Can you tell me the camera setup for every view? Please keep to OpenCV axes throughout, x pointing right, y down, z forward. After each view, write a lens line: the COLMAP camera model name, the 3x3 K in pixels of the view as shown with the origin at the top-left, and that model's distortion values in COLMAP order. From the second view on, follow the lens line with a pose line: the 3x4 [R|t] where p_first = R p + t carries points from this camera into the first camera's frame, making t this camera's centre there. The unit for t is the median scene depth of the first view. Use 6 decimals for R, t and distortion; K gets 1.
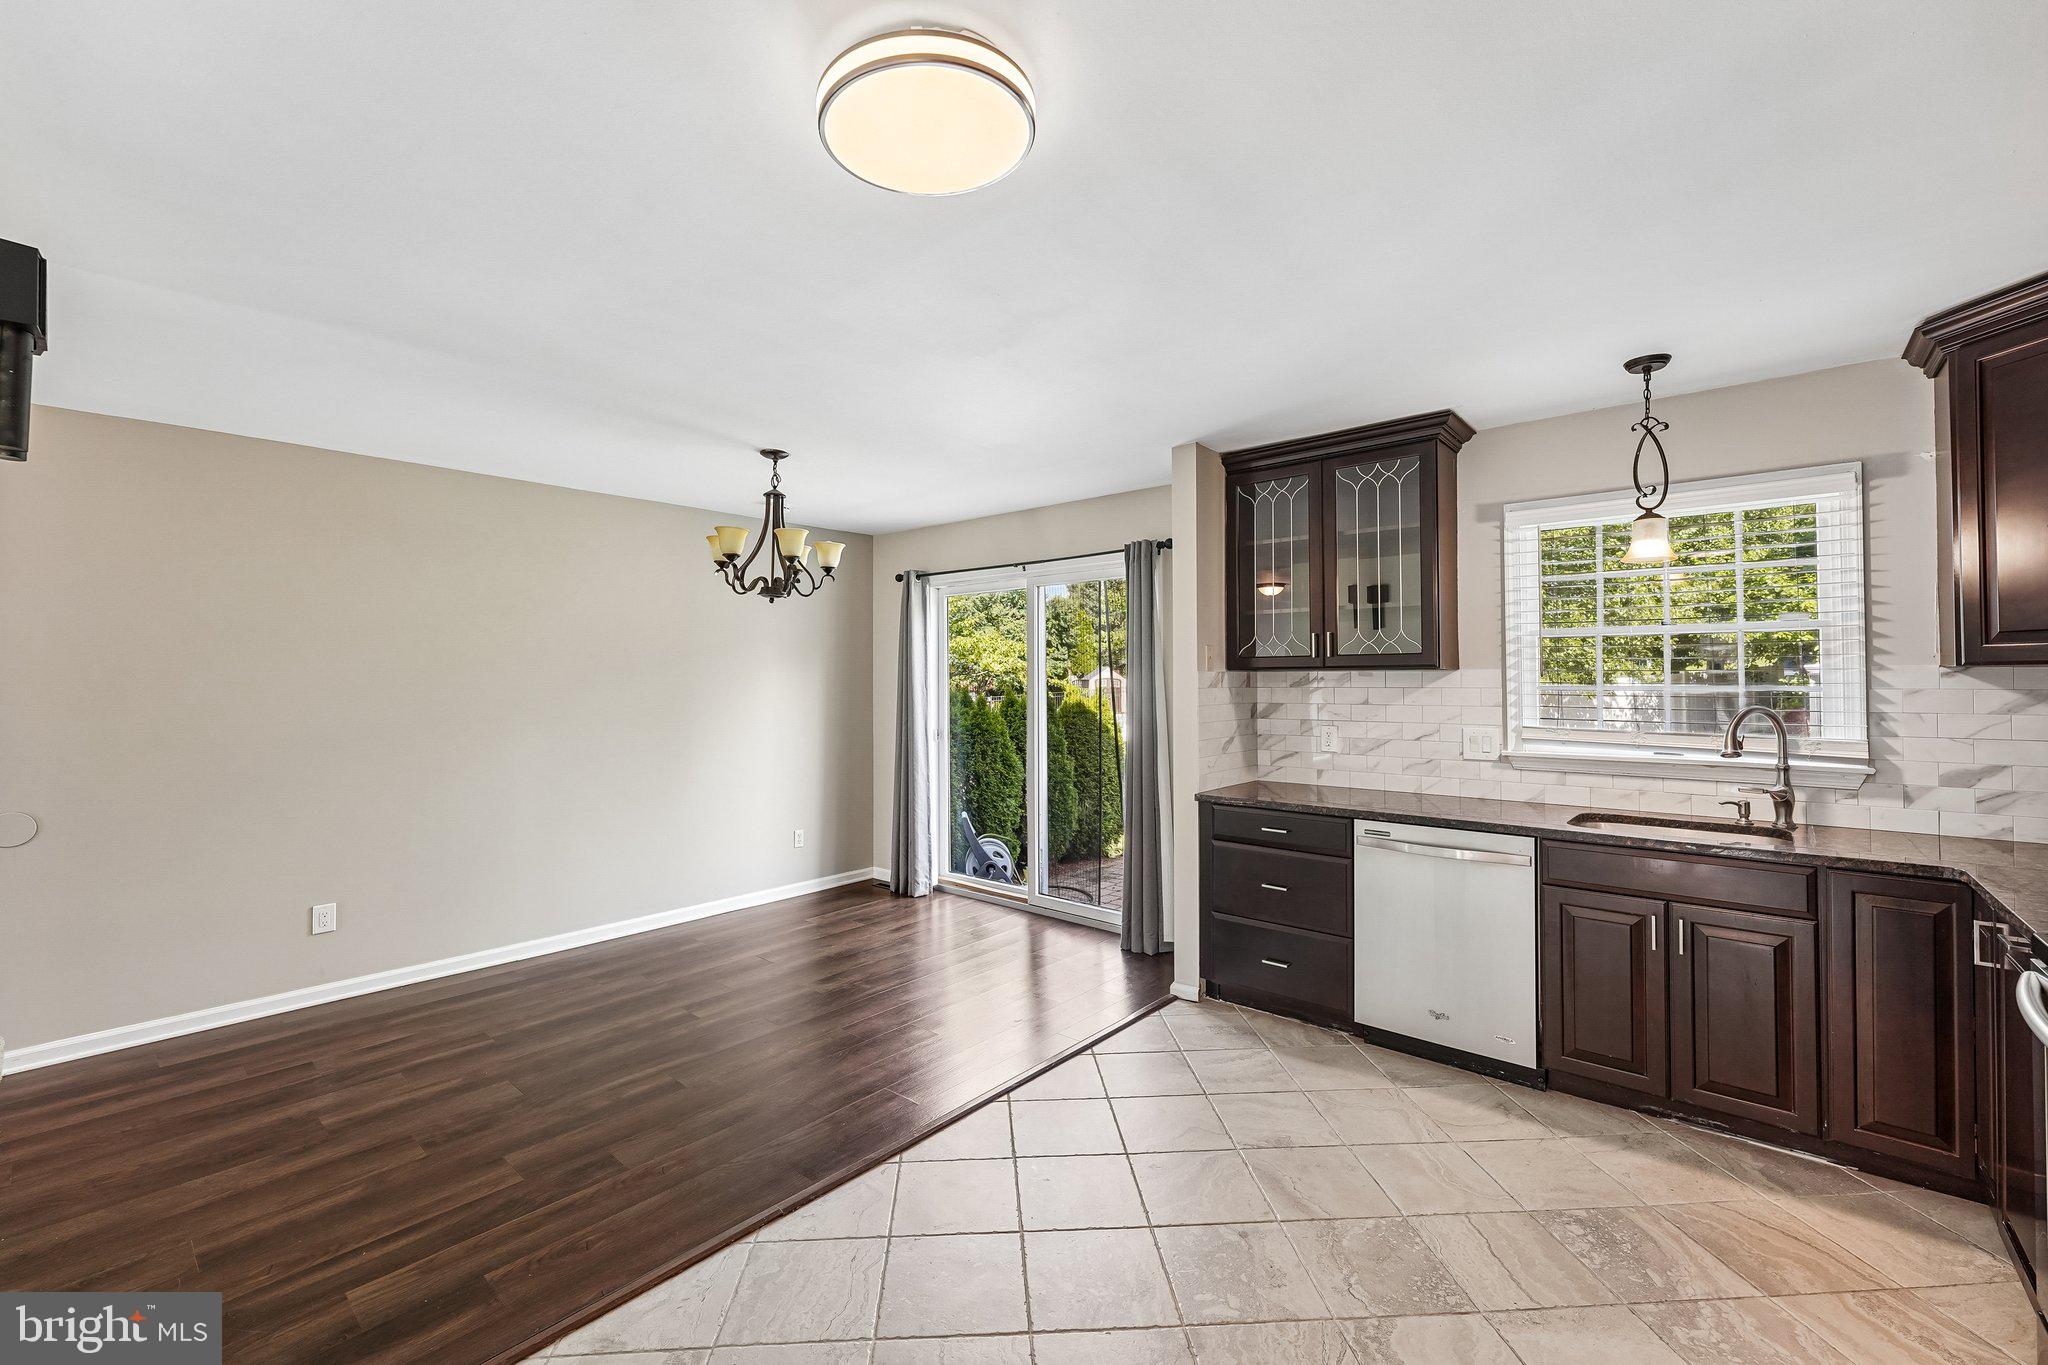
lens RADIAL K [[855.5, 0, 1040.5], [0, 855.5, 671.4], [0, 0, 1]] dist [0.001710, 0.000930]
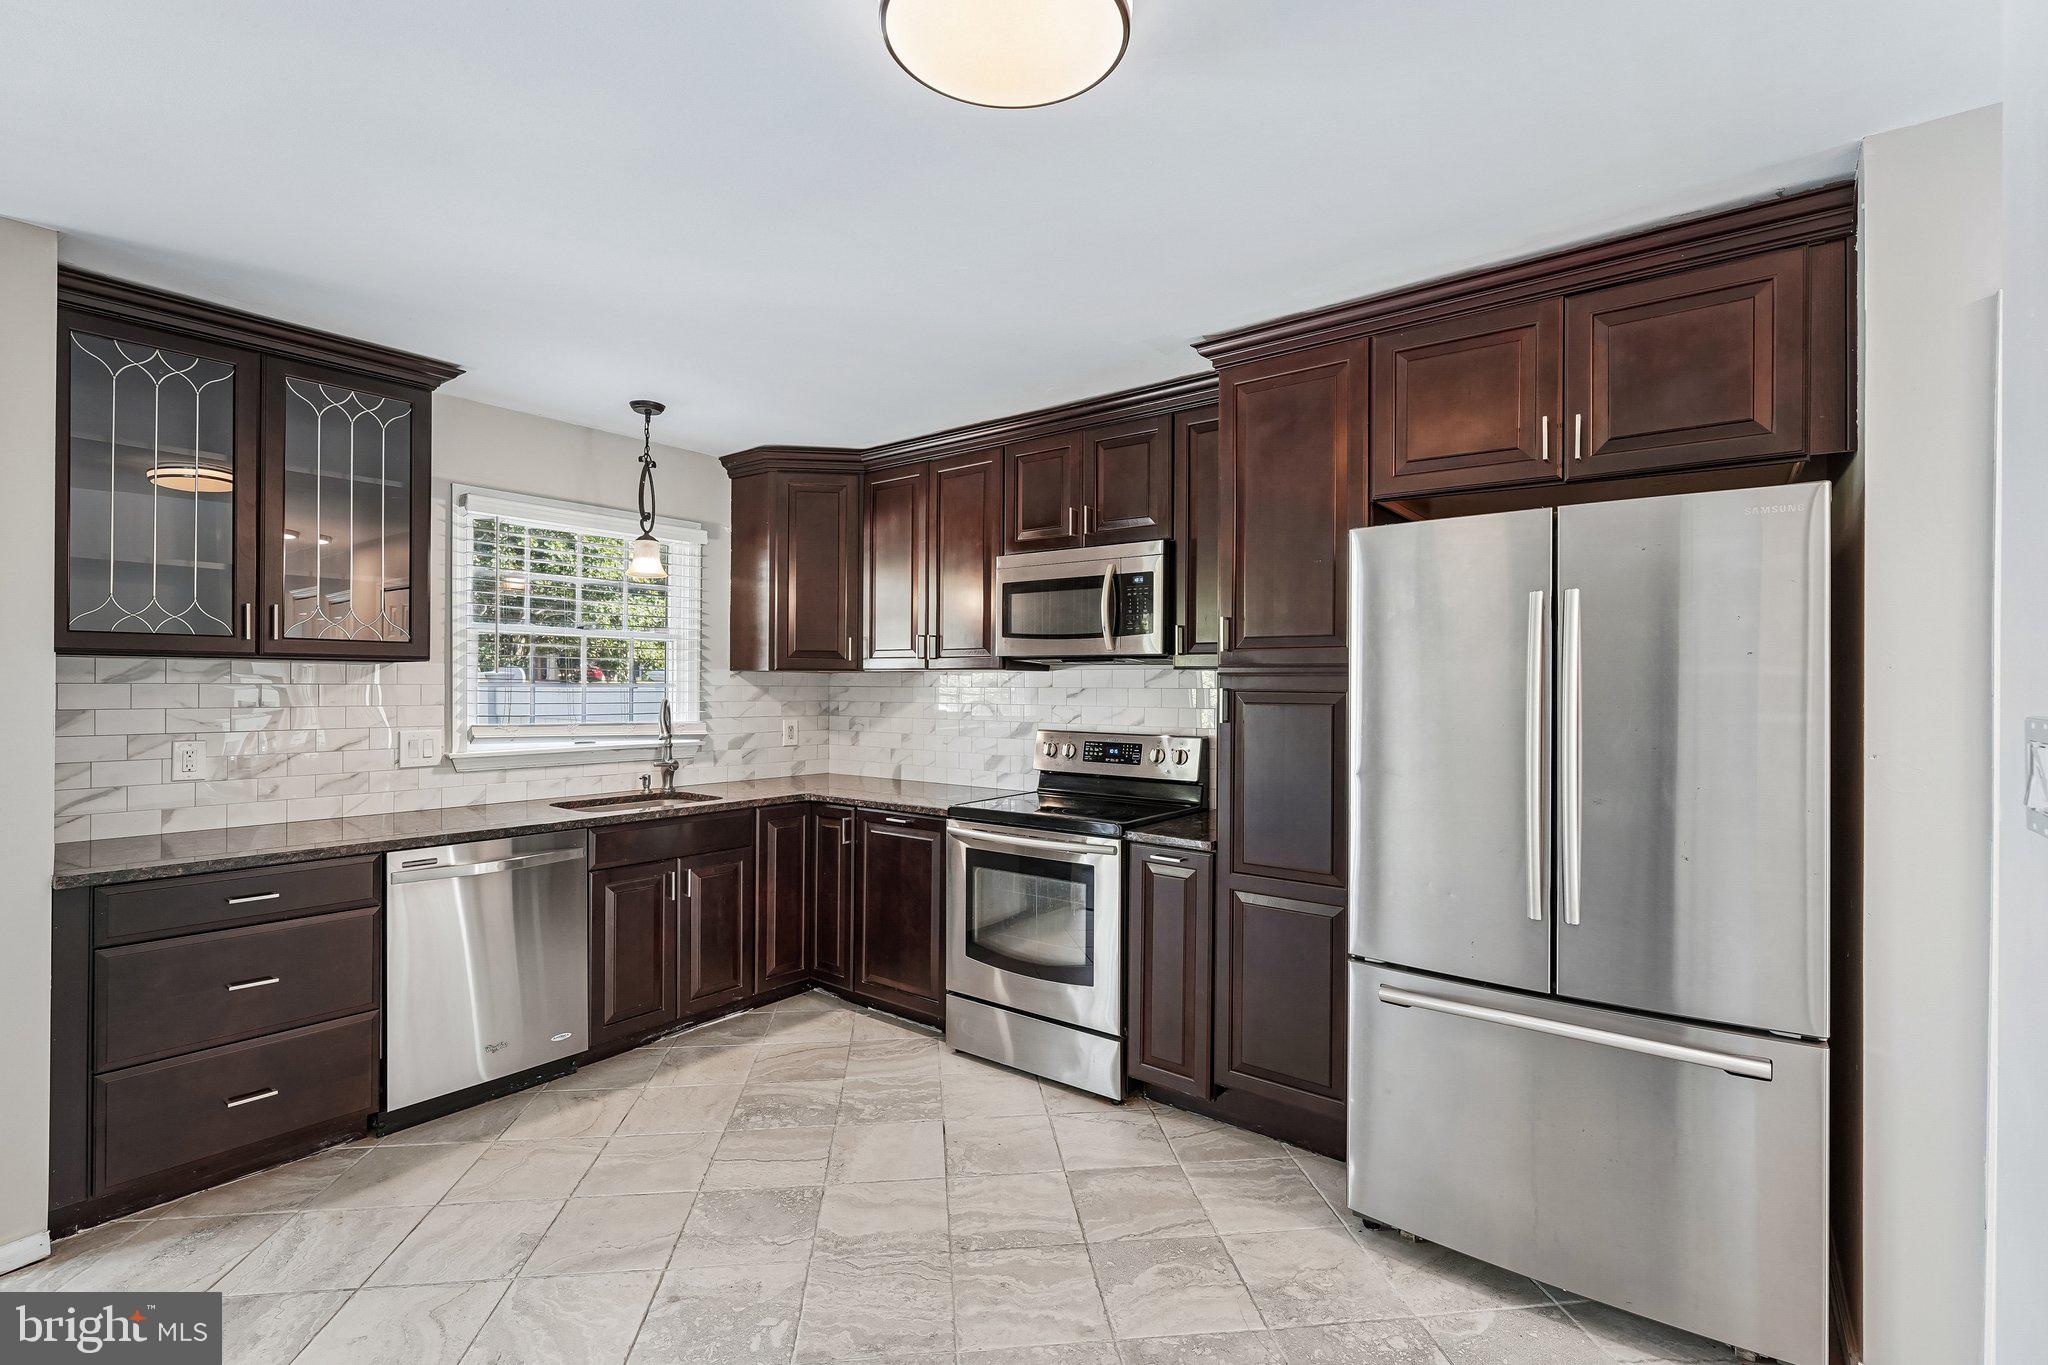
lens RADIAL K [[908.1, 0, 1017.4], [0, 908.1, 688.7], [0, 0, 1]] dist [-0.001689, 0.000062]
pose [[-0.040179, -0.001328, 0.999192, -0.534096], [-0.017111, 0.999853, 0.000641, 0.015233], [-0.999046, -0.017071, -0.040196, 0.519447]]
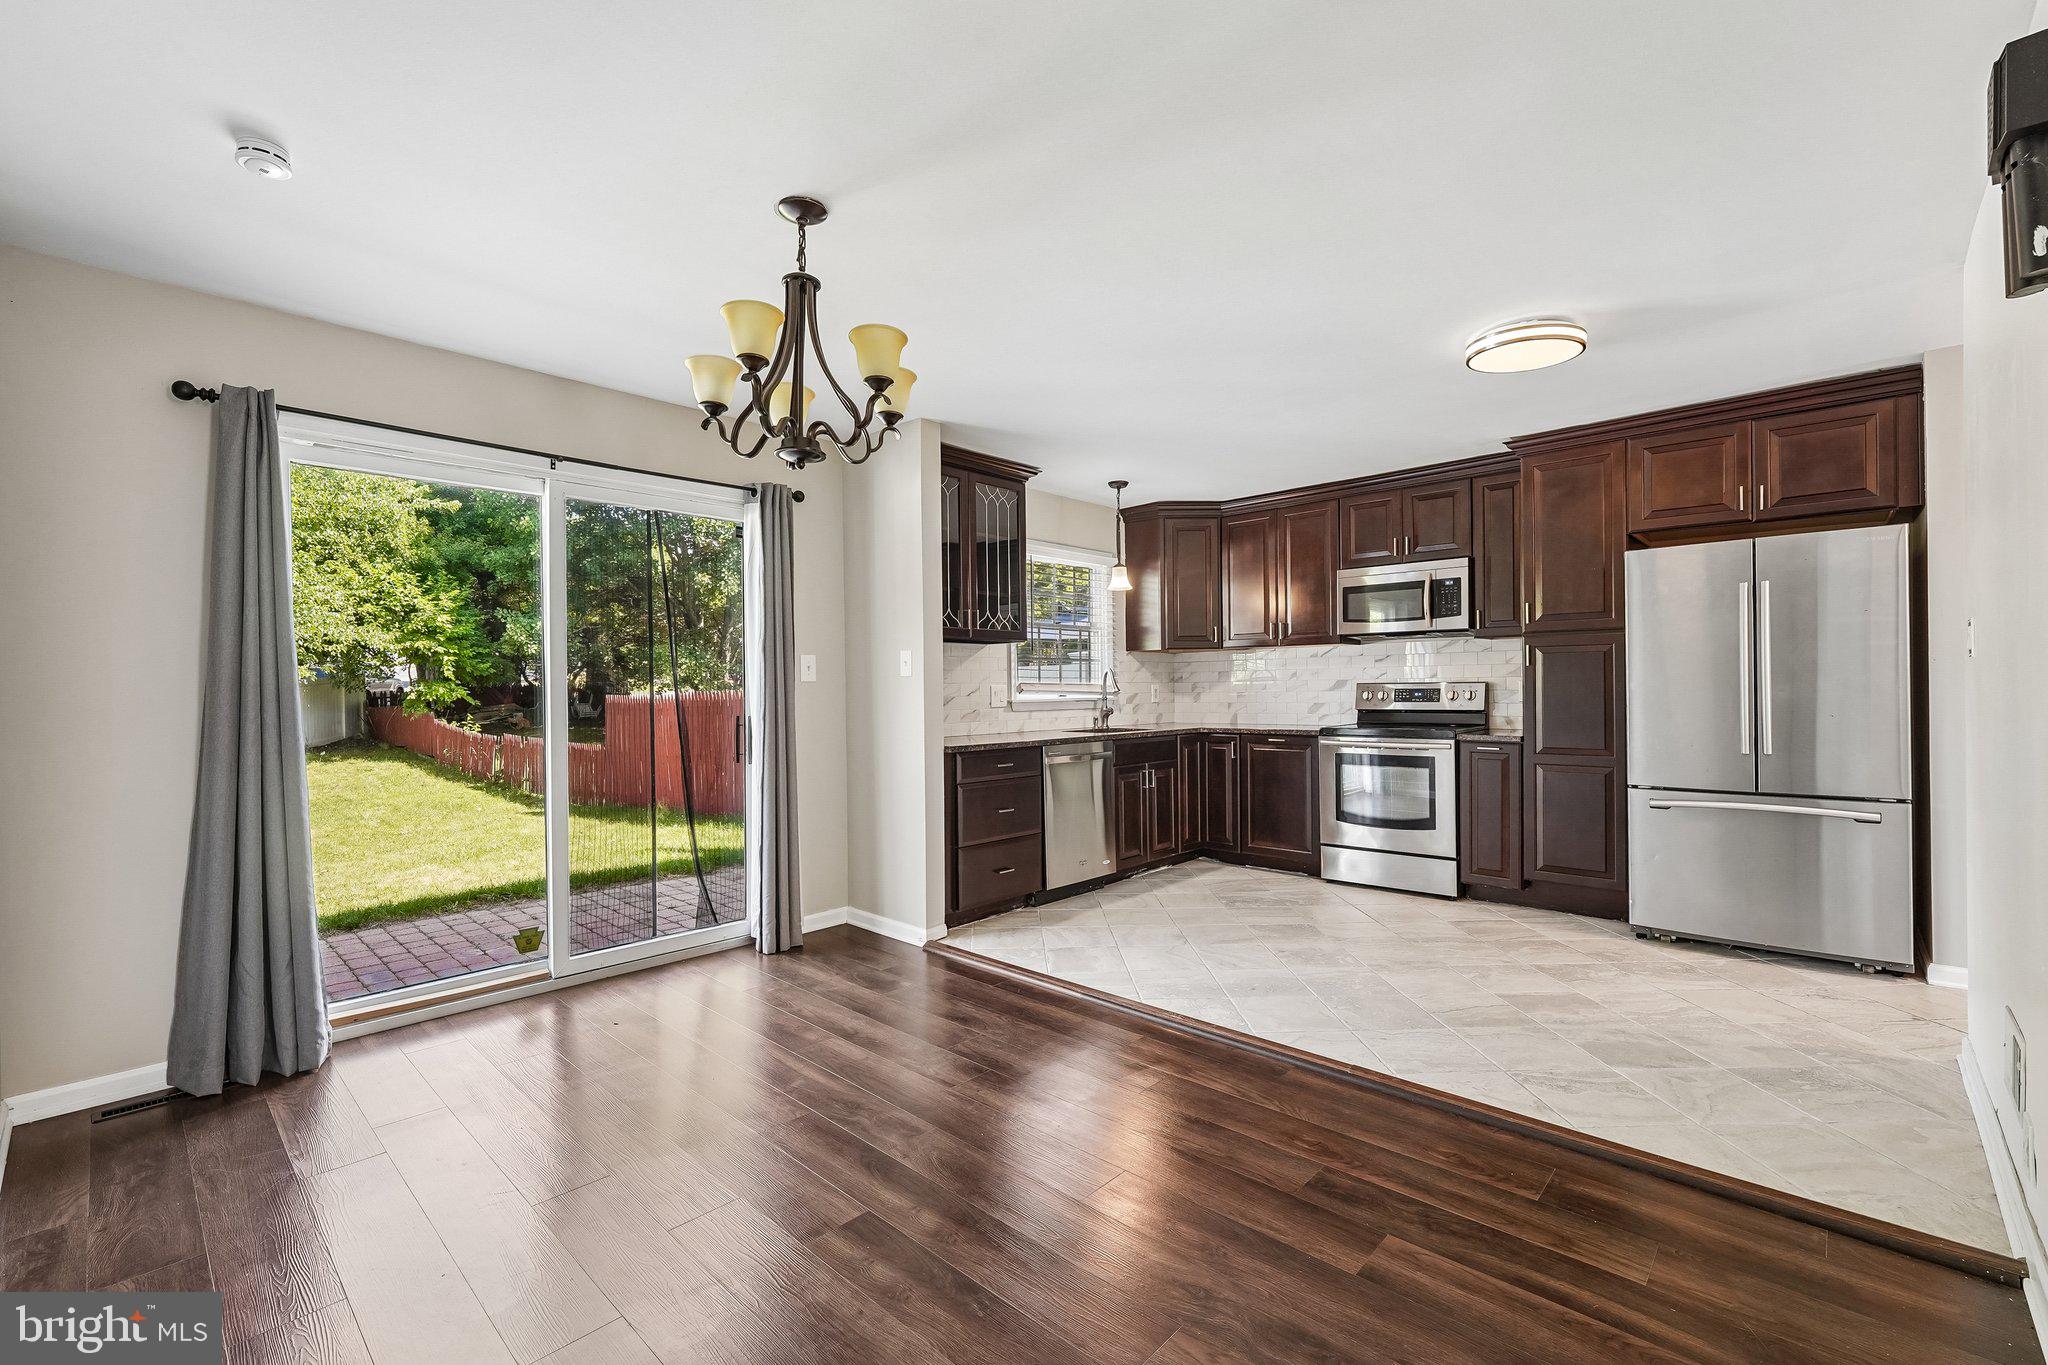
lens RADIAL K [[855.5, 0, 1028.5], [0, 855.5, 694.7], [0, 0, 1]] dist [0.001710, 0.000930]
pose [[0.047992, -0.005021, 0.998835, -1.152354], [-0.000542, 0.999987, 0.005053, 0.091978], [-0.998848, -0.000784, 0.047989, 1.074277]]
